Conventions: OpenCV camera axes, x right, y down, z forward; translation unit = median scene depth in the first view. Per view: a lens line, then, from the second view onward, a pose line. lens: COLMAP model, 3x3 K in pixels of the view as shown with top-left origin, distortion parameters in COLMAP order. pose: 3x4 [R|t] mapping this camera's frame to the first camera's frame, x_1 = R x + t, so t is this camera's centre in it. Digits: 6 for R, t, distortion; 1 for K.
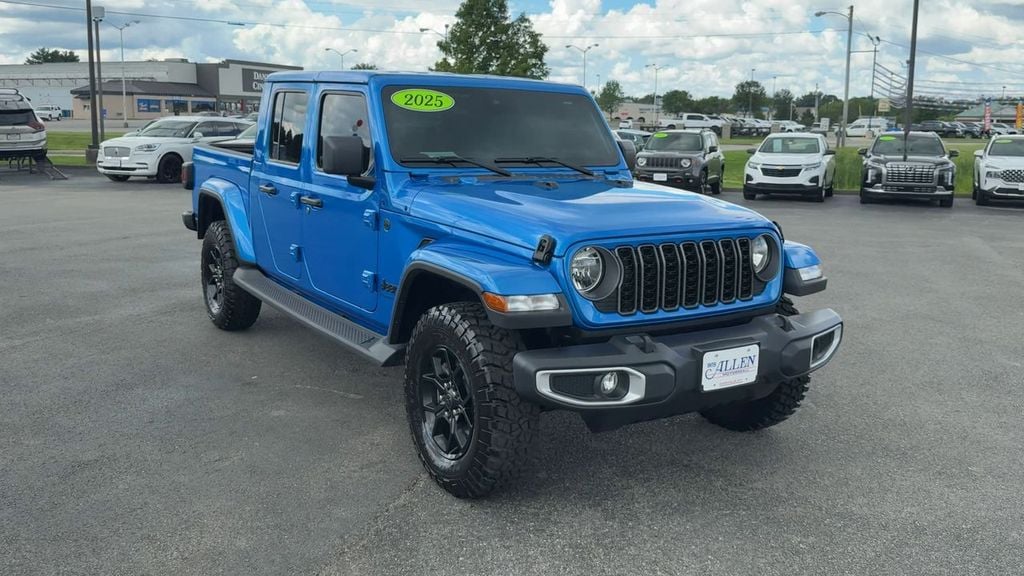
lens RADIAL K [[926.6, 0, 560.7], [0, 926.6, 245.1], [0, 0, 1]] dist [0.050627, -0.052457]
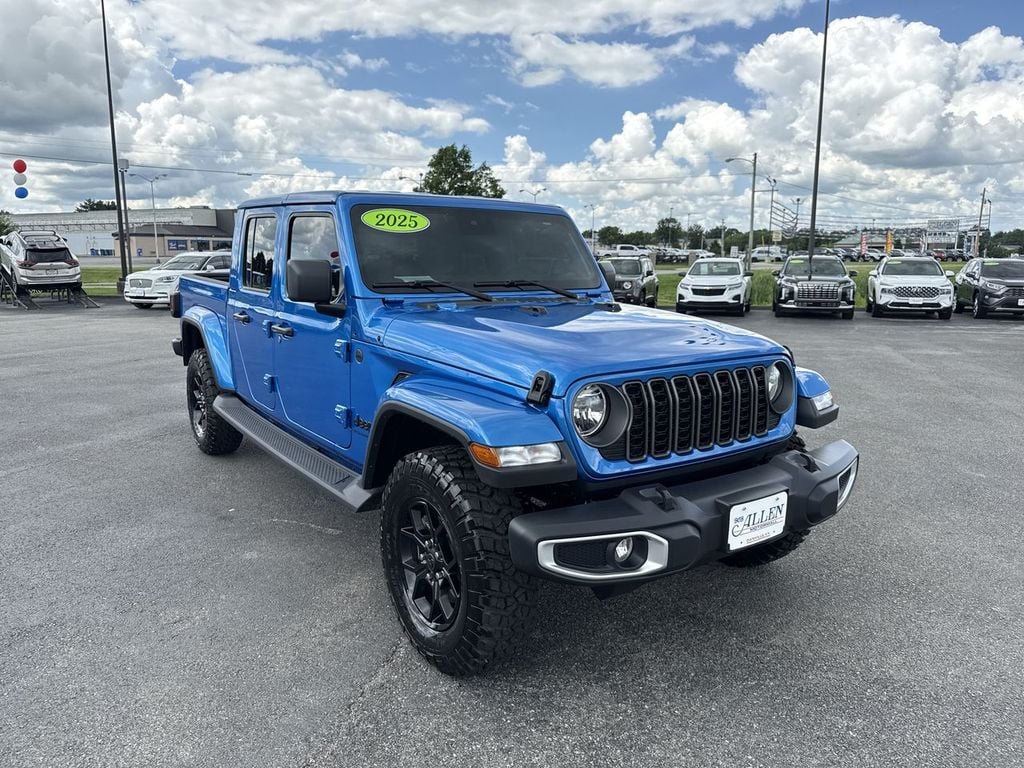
lens RADIAL K [[747.5, 0, 521.8], [0, 747.5, 377.4], [0, 0, 1]] dist [0.032232, -0.045583]
pose [[0.999841, -0.016750, 0.006158, -0.029956], [0.016545, 0.999352, 0.031978, -0.020982], [-0.006690, -0.031871, 0.999470, 0.247173]]
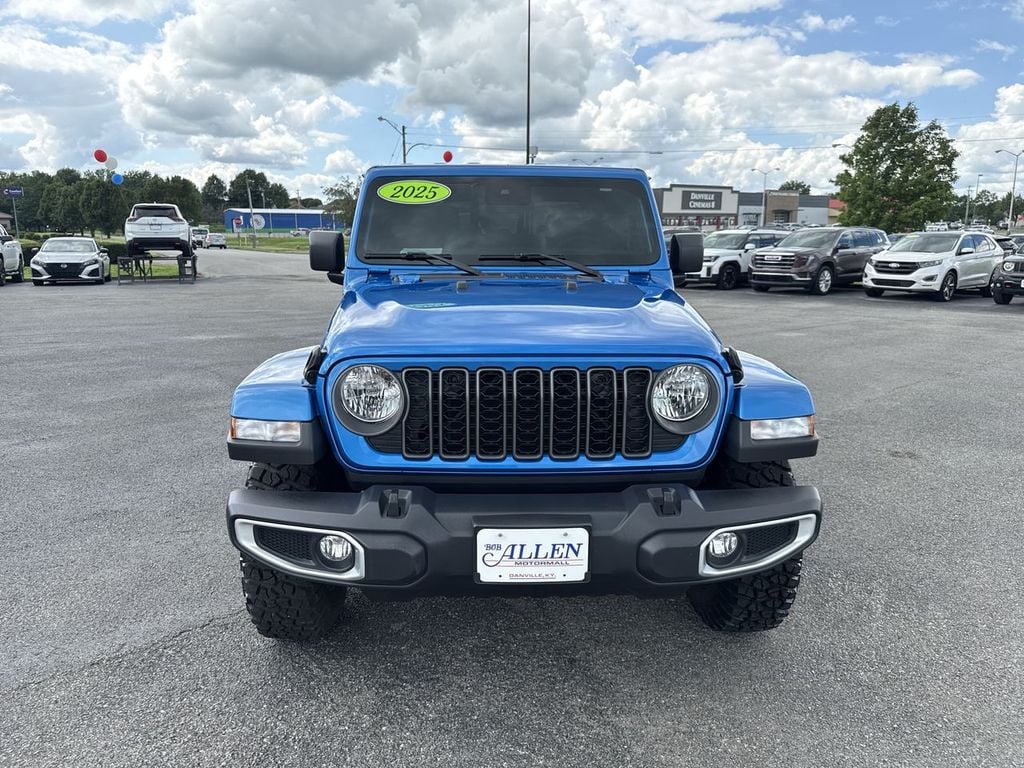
lens RADIAL K [[747.5, 0, 517.2], [0, 747.5, 380.2], [0, 0, 1]] dist [0.032232, -0.045583]
pose [[0.841864, 0.089102, -0.532284, 0.363735], [-0.056205, 0.995389, 0.077730, -0.032222], [0.536755, -0.035521, 0.842990, 0.419091]]
